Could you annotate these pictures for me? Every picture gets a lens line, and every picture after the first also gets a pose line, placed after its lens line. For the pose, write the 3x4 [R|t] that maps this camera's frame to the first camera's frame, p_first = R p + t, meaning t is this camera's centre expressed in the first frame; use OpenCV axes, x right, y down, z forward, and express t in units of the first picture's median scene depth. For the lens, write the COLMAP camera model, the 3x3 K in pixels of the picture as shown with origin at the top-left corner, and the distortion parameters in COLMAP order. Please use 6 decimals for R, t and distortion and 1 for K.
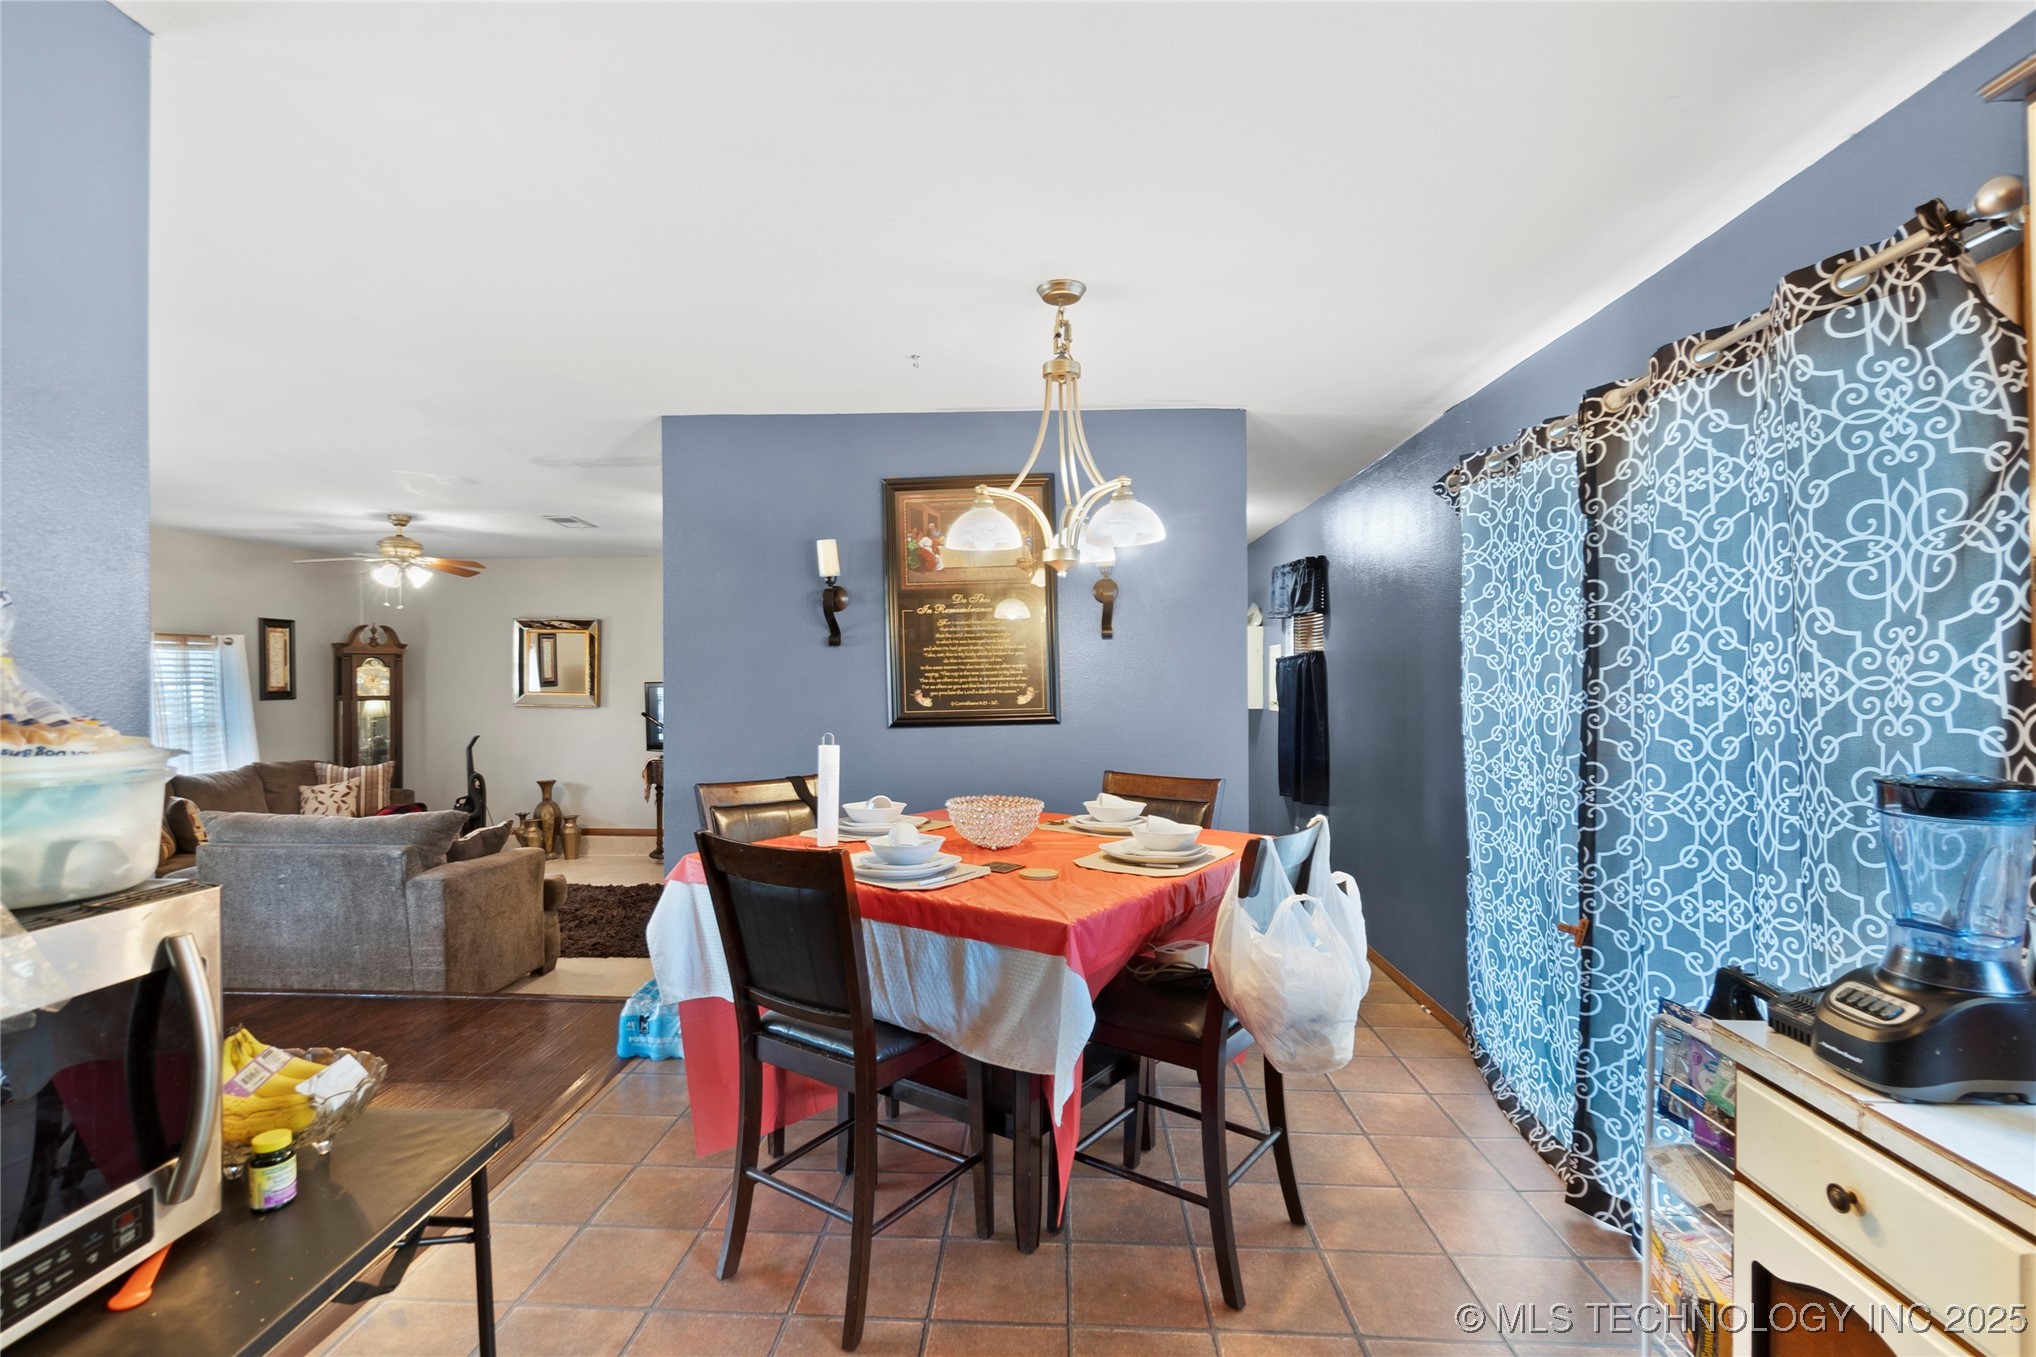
lens RADIAL K [[956.2, 0, 1002.0], [0, 956.2, 689.2], [0, 0, 1]] dist [-0.010440, 0.004405]
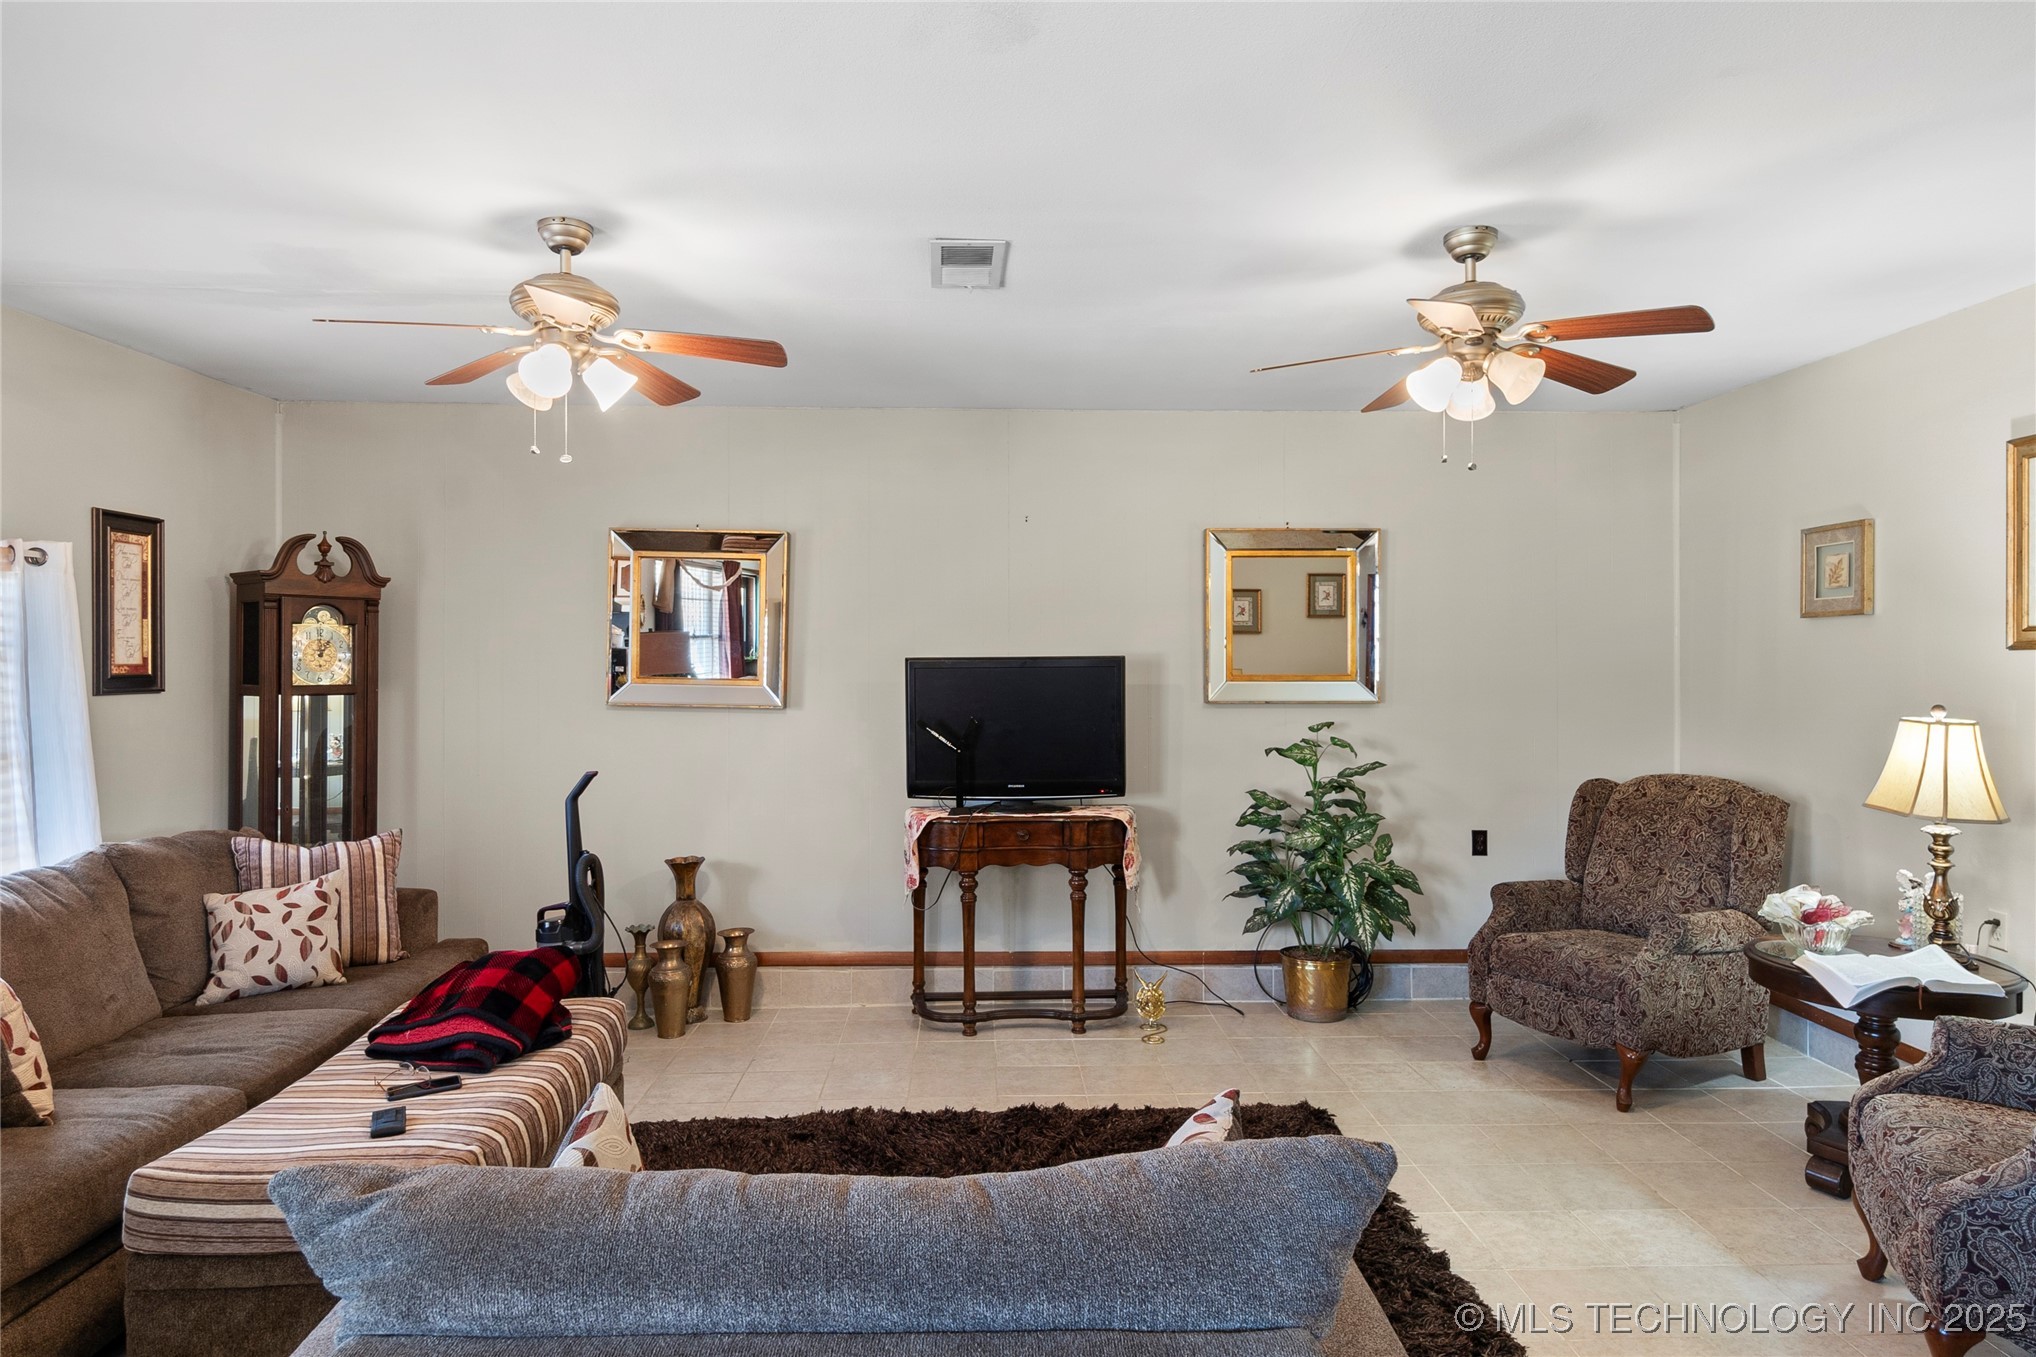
lens RADIAL K [[1213.4, 0, 1010.3], [0, 1213.4, 664.3], [0, 0, 1]] dist [0.003678, -0.003517]
pose [[0.996283, 0.004332, 0.086032, -0.395549], [-0.003453, 0.999940, -0.010365, 0.001672], [-0.086072, 0.010030, 0.996238, 0.393289]]
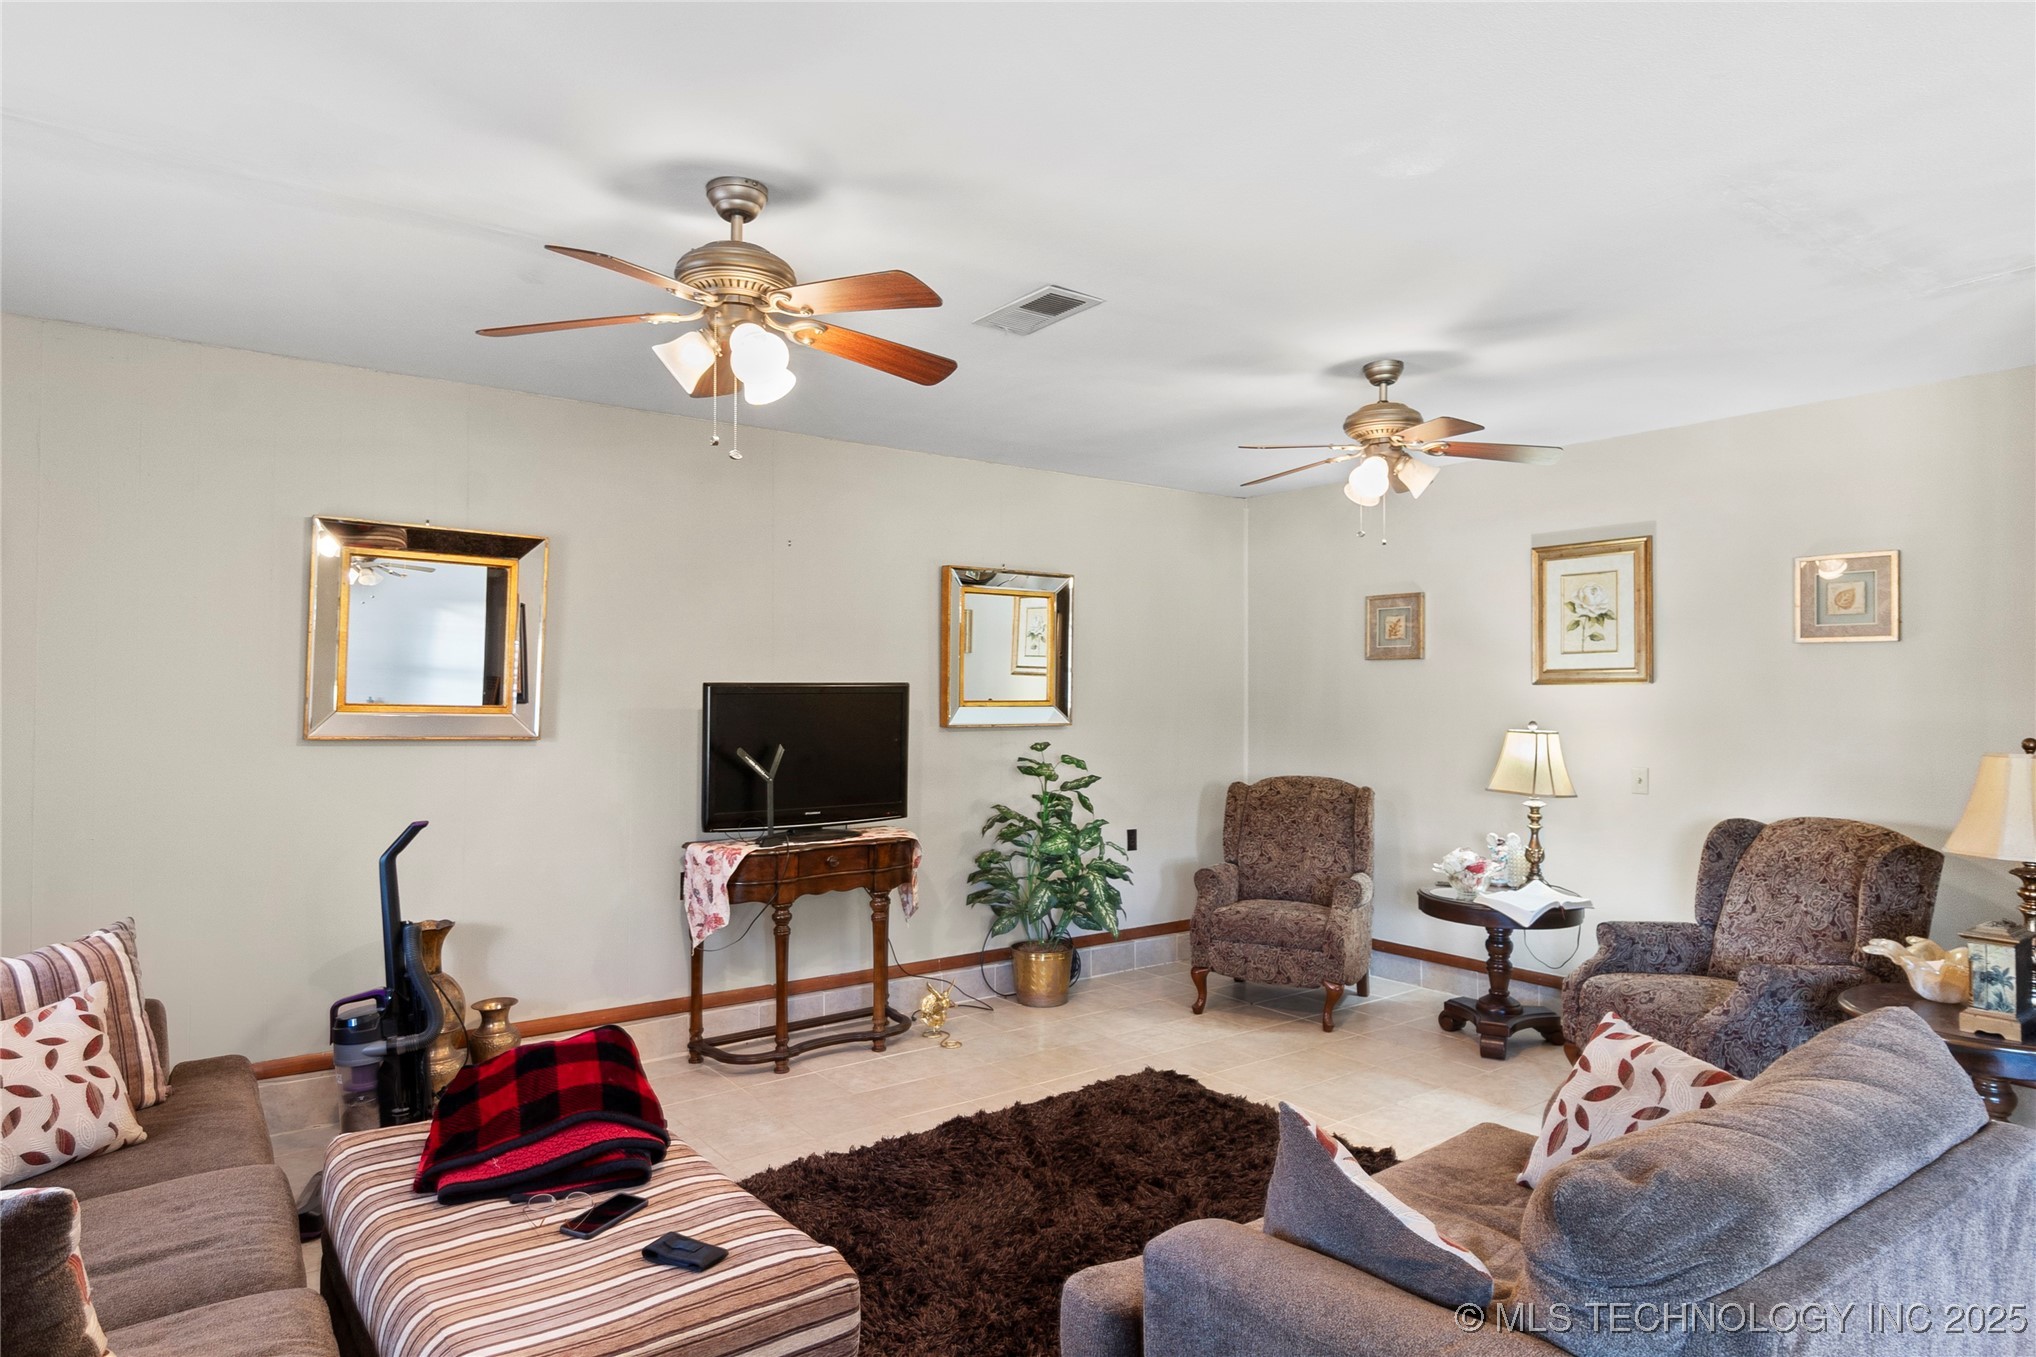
lens RADIAL K [[1213.4, 0, 899.2], [0, 1213.4, 678.9], [0, 0, 1]] dist [0.003678, -0.003517]
pose [[0.767123, 0.014430, 0.641338, -0.693831], [-0.001903, 0.999794, -0.020220, 0.001648], [-0.641497, 0.014291, 0.766992, 0.507207]]
